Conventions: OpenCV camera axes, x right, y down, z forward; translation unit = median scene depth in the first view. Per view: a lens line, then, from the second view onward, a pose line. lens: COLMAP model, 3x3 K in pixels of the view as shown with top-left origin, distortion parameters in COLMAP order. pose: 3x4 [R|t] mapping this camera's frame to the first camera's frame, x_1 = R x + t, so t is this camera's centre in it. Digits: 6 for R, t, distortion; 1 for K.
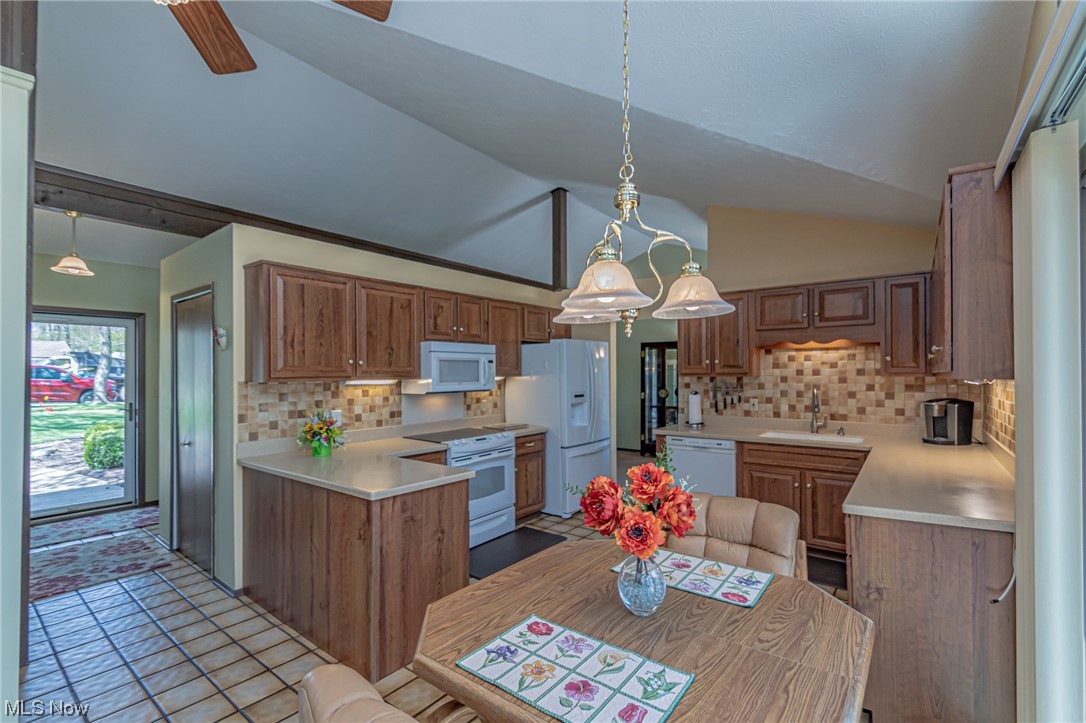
lens RADIAL K [[478.0, 0, 540.5], [0, 478.0, 364.8], [0, 0, 1]] dist [0.004444, -0.002785]
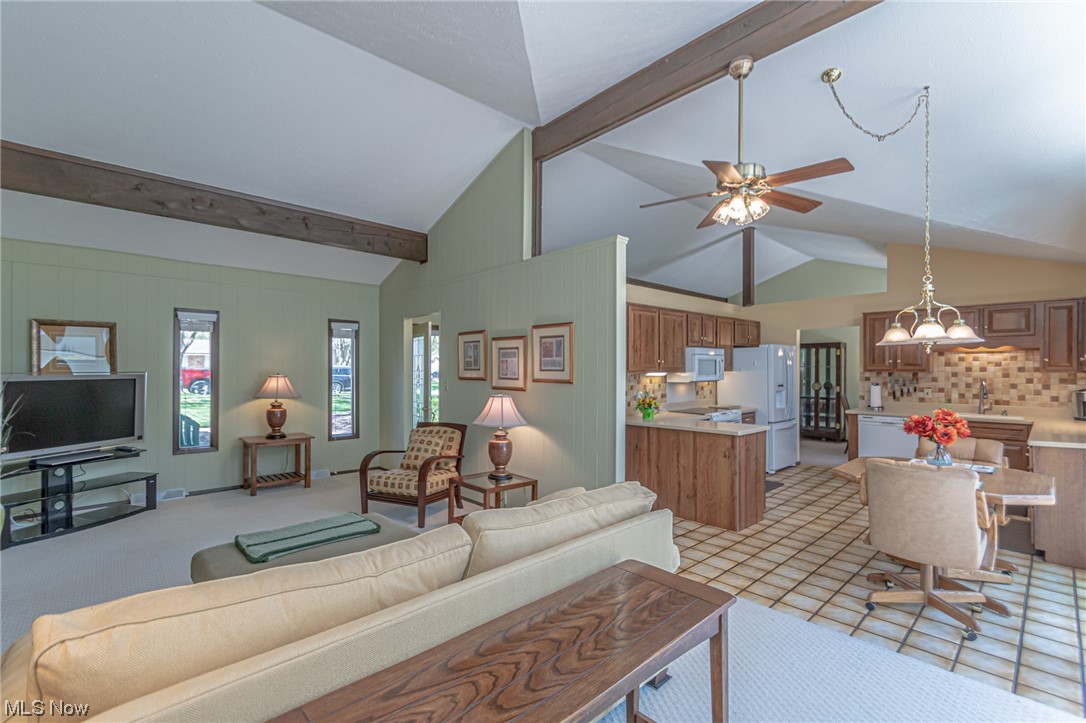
lens RADIAL K [[478.0, 0, 538.2], [0, 478.0, 364.8], [0, 0, 1]] dist [0.004444, -0.002785]
pose [[0.987443, 0.004388, -0.157916, -0.474234], [-0.002871, 0.999948, 0.009834, -0.007668], [0.157951, -0.009257, 0.987404, -0.562366]]
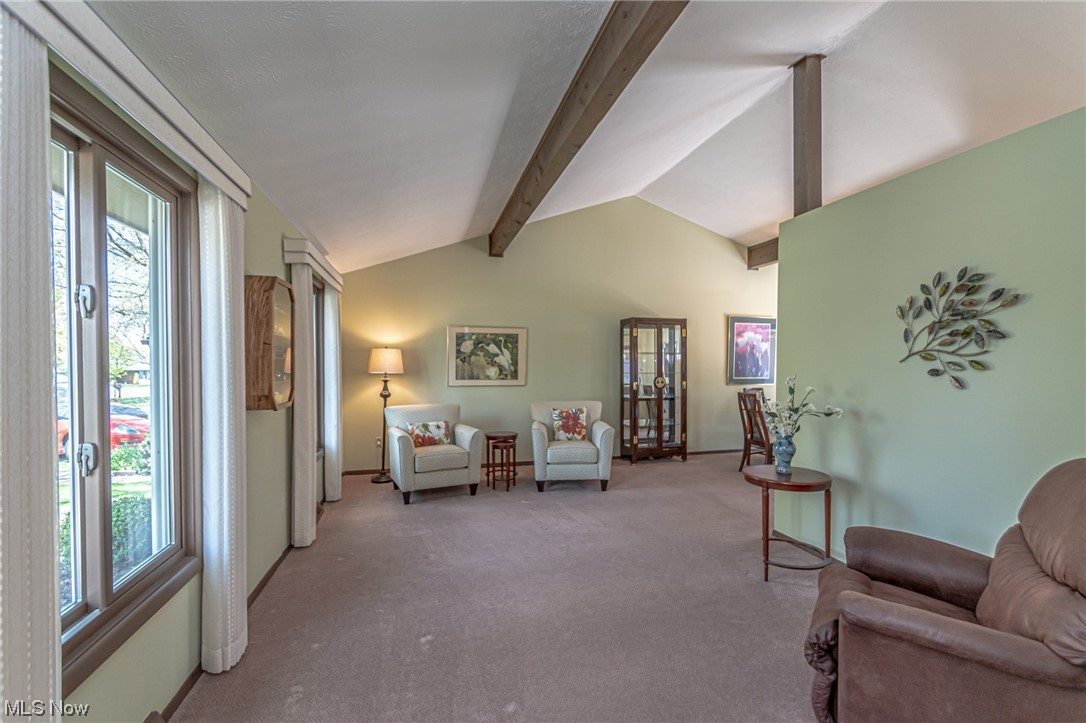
lens RADIAL K [[478.0, 0, 543.3], [0, 478.0, 367.0], [0, 0, 1]] dist [0.004444, -0.002785]
pose [[0.601536, -0.000063, 0.798846, -0.996356], [-0.021267, 0.999644, 0.016092, 0.053231], [-0.798563, -0.026669, 0.601321, 1.357931]]
